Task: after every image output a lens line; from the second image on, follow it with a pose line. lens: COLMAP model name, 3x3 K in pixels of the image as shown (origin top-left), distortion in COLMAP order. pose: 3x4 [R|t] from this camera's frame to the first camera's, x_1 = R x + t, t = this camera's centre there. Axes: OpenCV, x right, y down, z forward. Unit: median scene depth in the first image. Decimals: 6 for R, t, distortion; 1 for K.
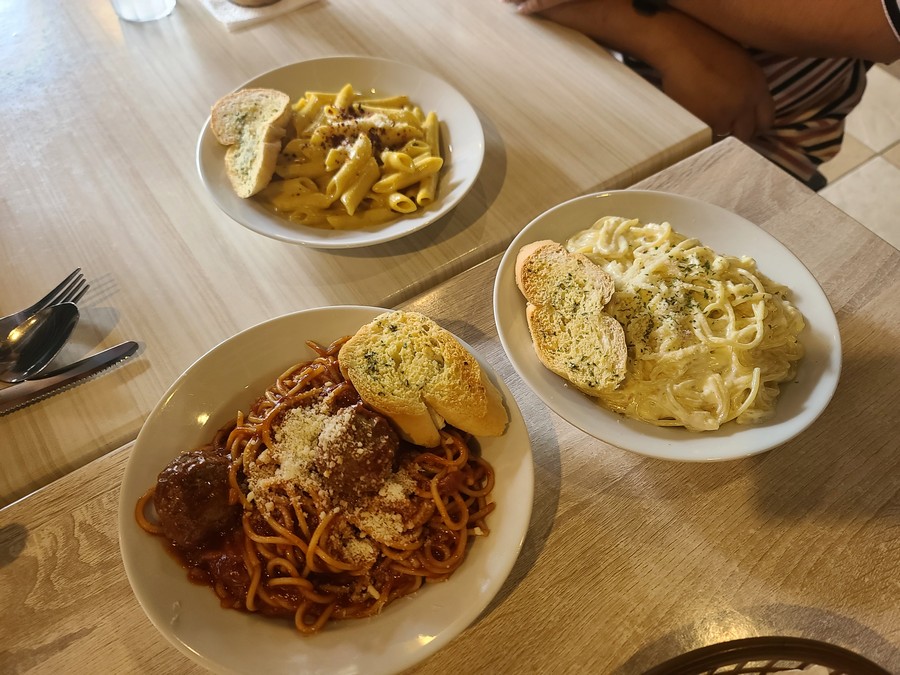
lens RADIAL K [[654.6, 0, 451.0], [0, 654.6, 337.9], [0, 0, 1]] dist [0.036468, -0.005634]
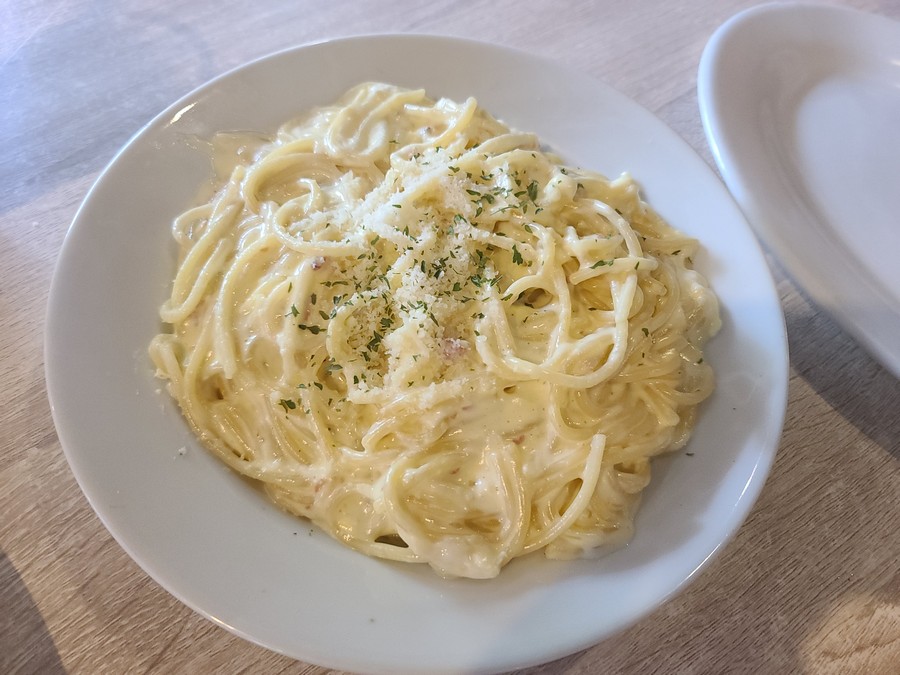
lens RADIAL K [[654.6, 0, 434.1], [0, 654.6, 308.5], [0, 0, 1]] dist [0.036468, -0.005634]
pose [[0.998785, 0.037450, 0.032023, 0.316745], [-0.040594, 0.993755, 0.103943, -0.074812], [-0.027930, -0.105116, 0.994068, 0.541172]]
